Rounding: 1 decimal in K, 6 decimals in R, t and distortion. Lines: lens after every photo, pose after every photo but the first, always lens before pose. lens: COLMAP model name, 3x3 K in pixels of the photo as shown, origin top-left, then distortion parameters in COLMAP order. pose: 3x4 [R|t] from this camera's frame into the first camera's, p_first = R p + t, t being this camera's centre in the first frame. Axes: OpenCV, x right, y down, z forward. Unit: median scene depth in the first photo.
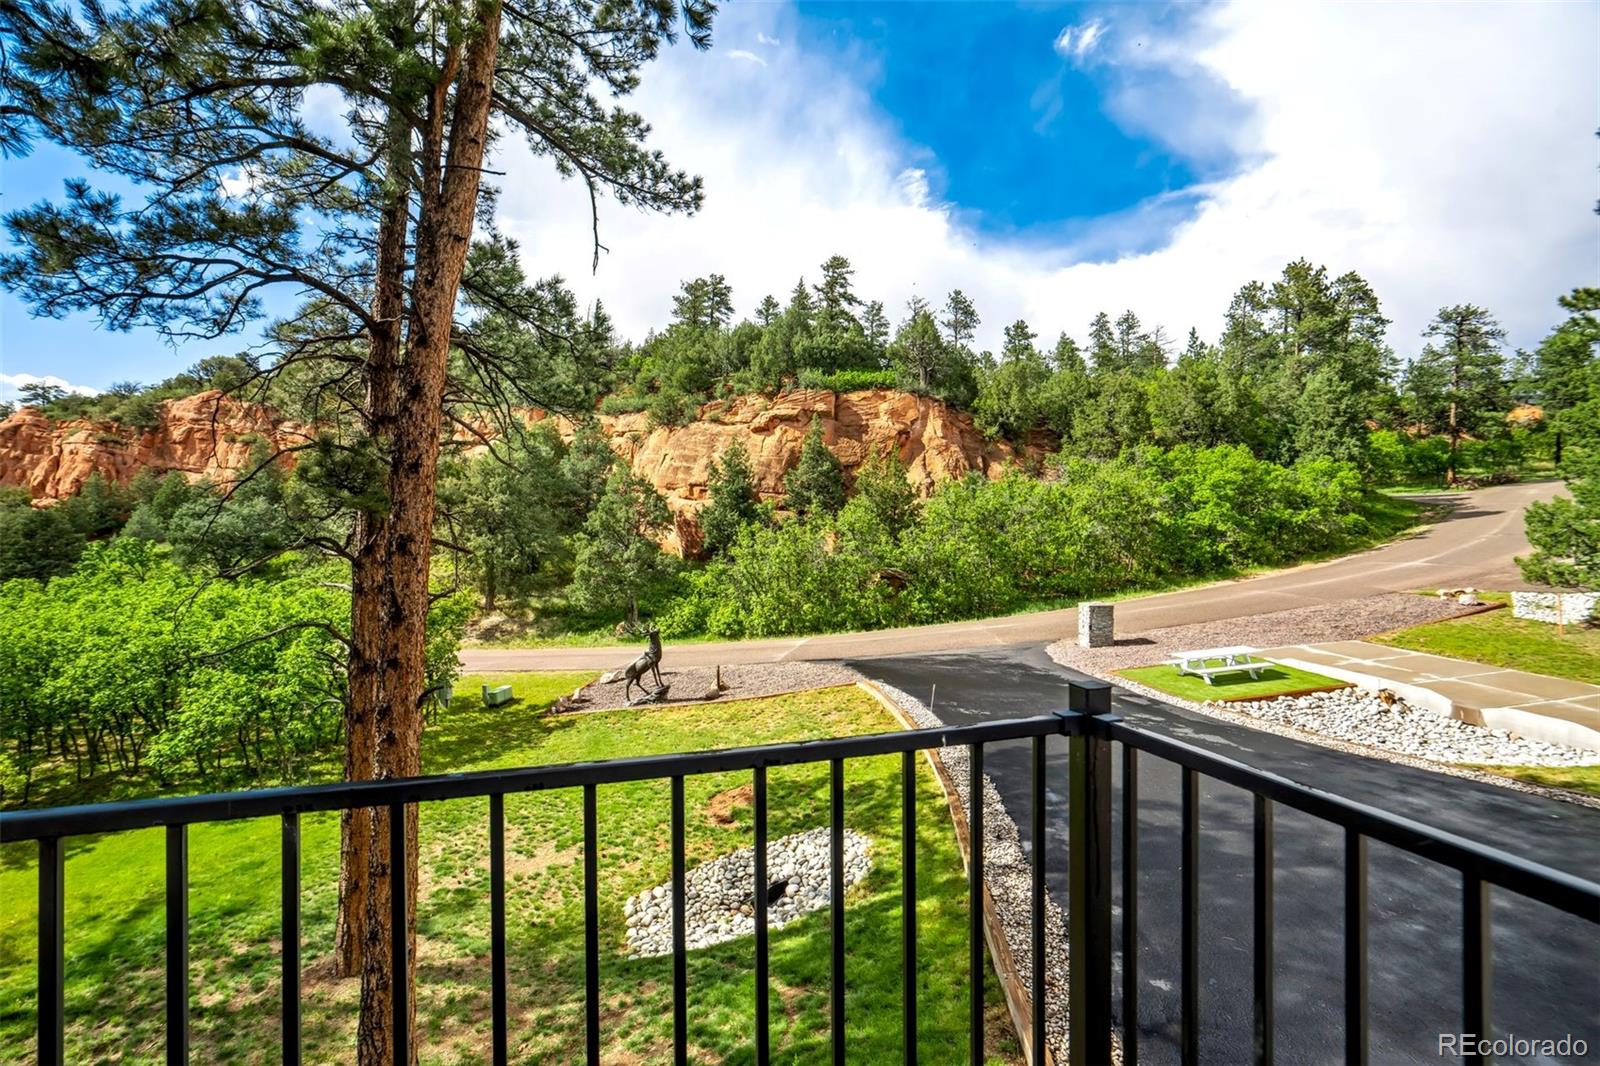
lens RADIAL K [[729.8, 0, 820.1], [0, 729.8, 525.1], [0, 0, 1]] dist [-0.039808, 0.014310]
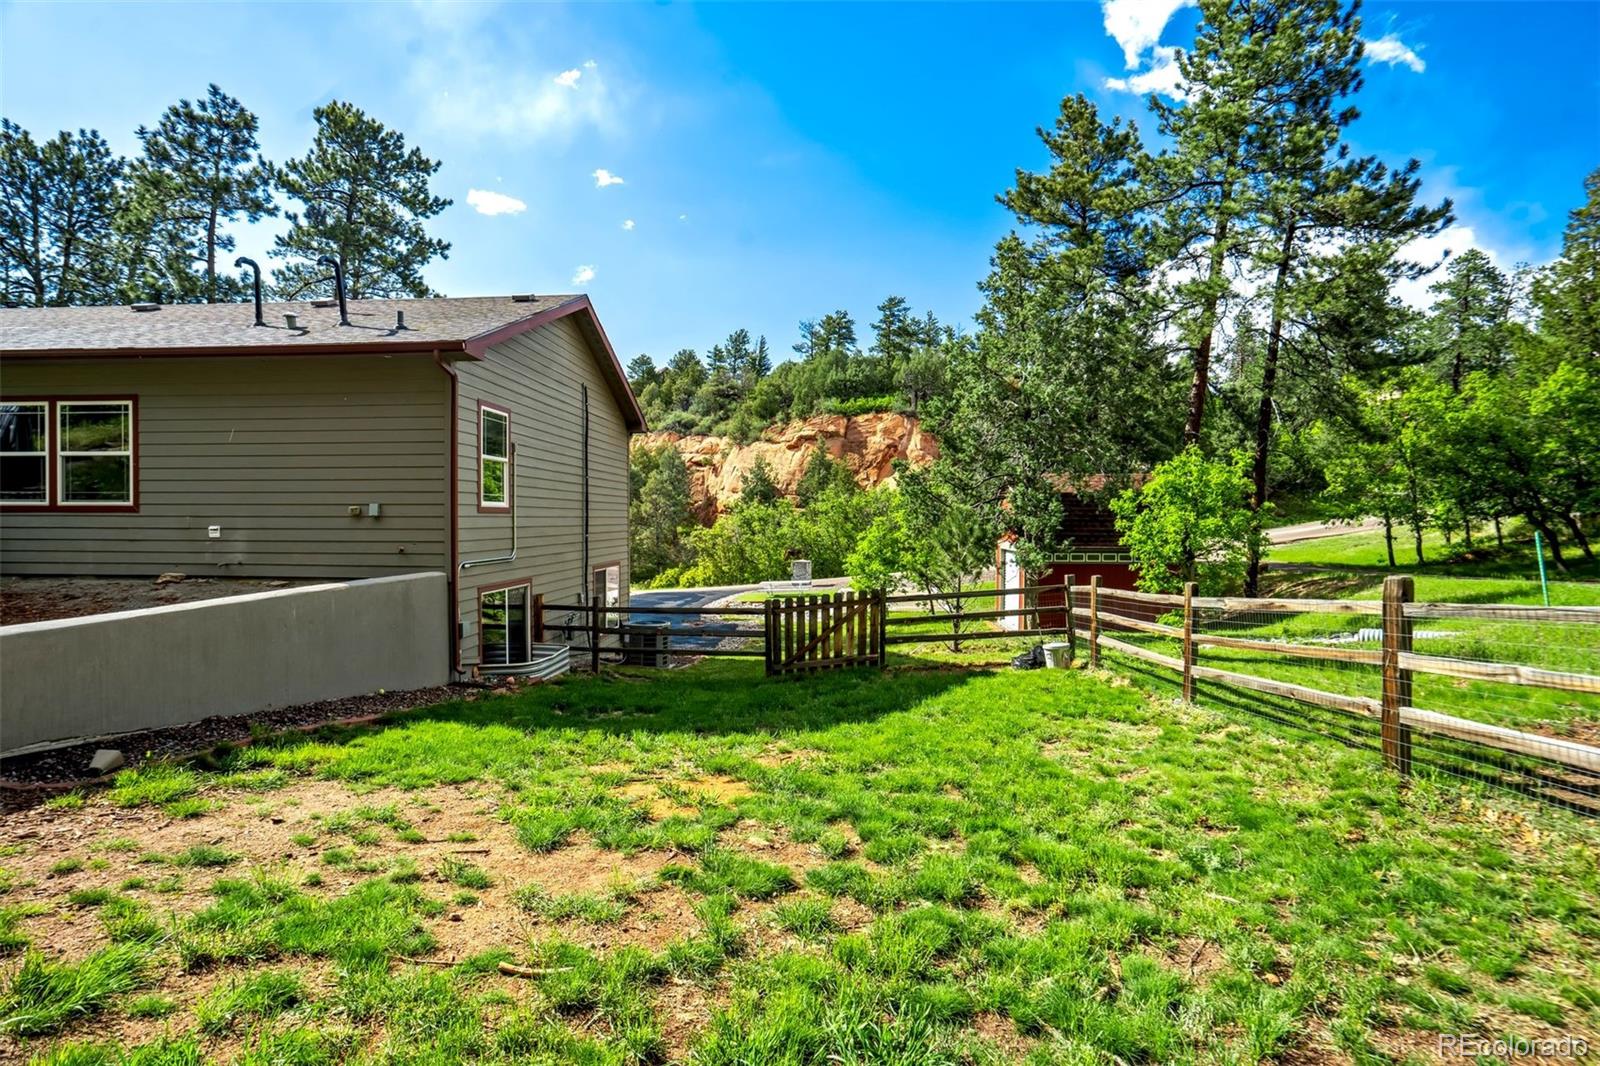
lens RADIAL K [[729.8, 0, 808.3], [0, 729.8, 533.1], [0, 0, 1]] dist [-0.039808, 0.014310]
pose [[0.934240, 0.011102, -0.356472, 0.422445], [-0.009023, 0.999931, 0.007495, 0.014810], [0.356530, -0.003785, 0.934276, -0.225657]]
